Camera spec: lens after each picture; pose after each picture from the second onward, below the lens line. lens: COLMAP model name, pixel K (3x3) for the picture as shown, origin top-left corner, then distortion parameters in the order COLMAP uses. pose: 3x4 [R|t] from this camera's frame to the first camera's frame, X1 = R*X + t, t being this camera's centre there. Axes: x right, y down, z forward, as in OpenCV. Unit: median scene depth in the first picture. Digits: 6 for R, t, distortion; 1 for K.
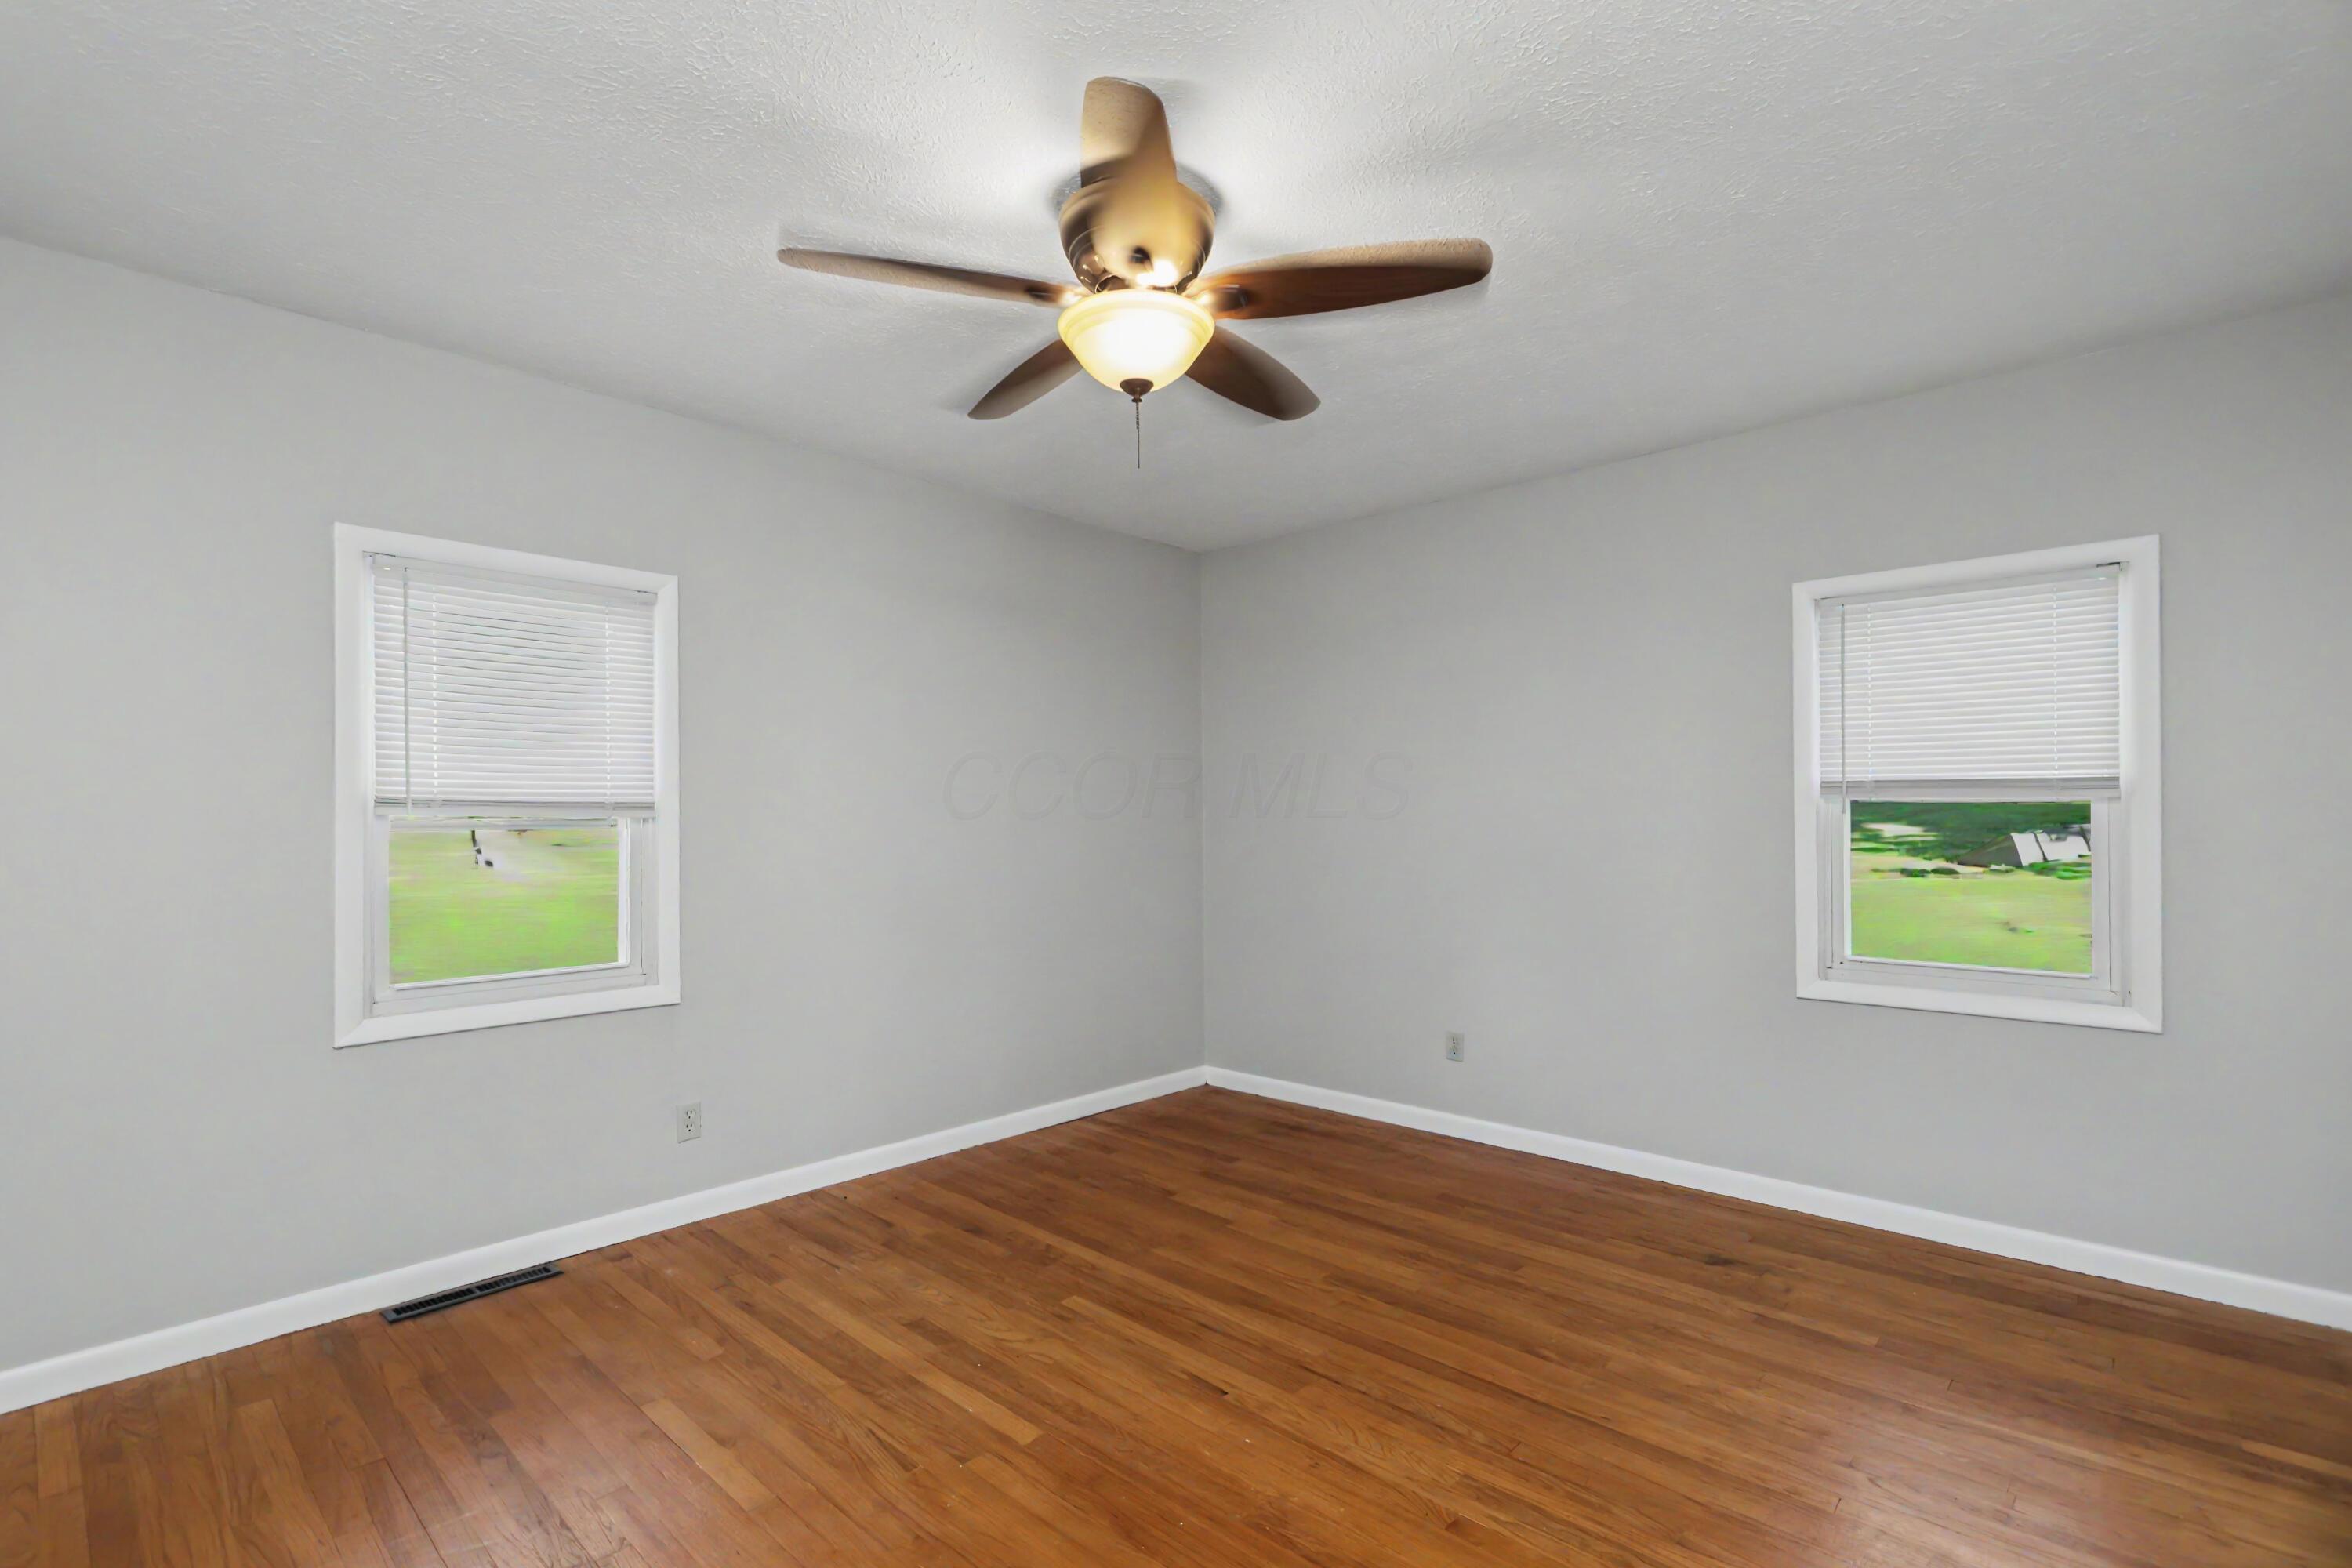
lens RADIAL K [[1084.7, 0, 1179.2], [0, 1084.7, 802.9], [0, 0, 1]] dist [-0.000811, 0.000385]
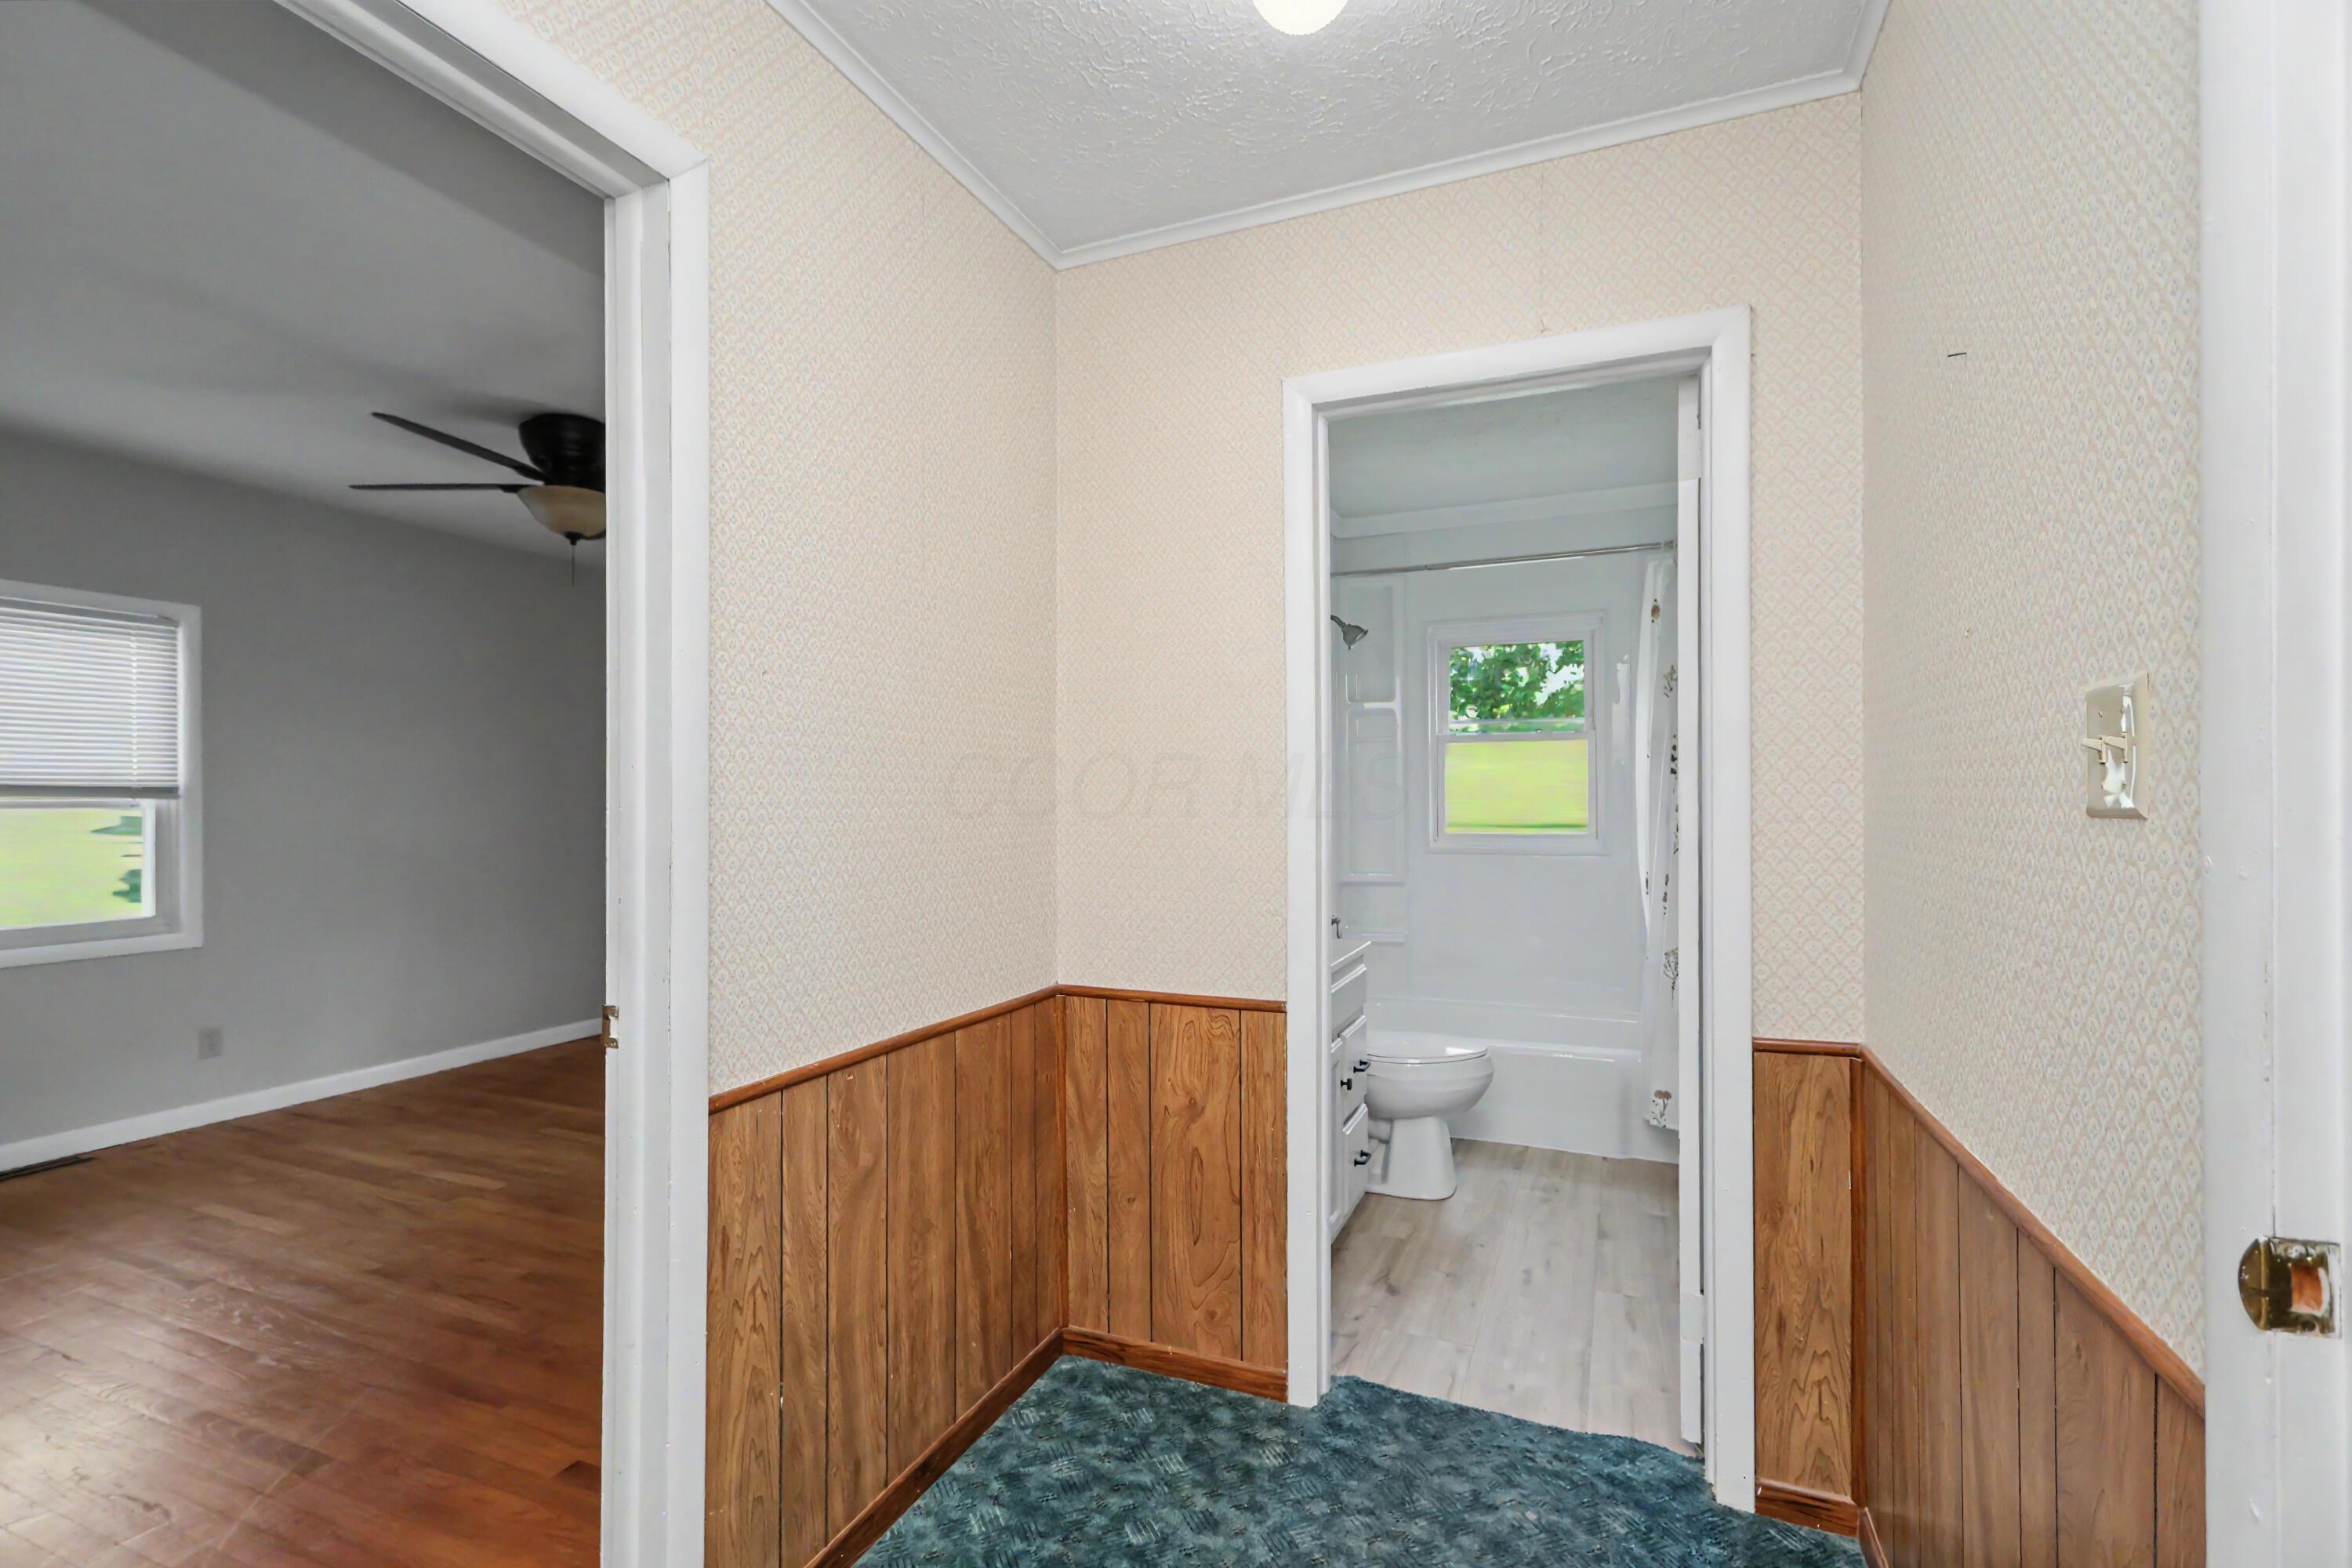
lens RADIAL K [[1084.7, 0, 1174.7], [0, 1084.7, 781.5], [0, 0, 1]] dist [-0.000811, 0.000385]
pose [[0.940958, 0.000706, 0.338523, 0.228680], [-0.000388, 0.999999, -0.001009, -0.006849], [-0.338523, 0.000818, 0.940958, -0.742951]]
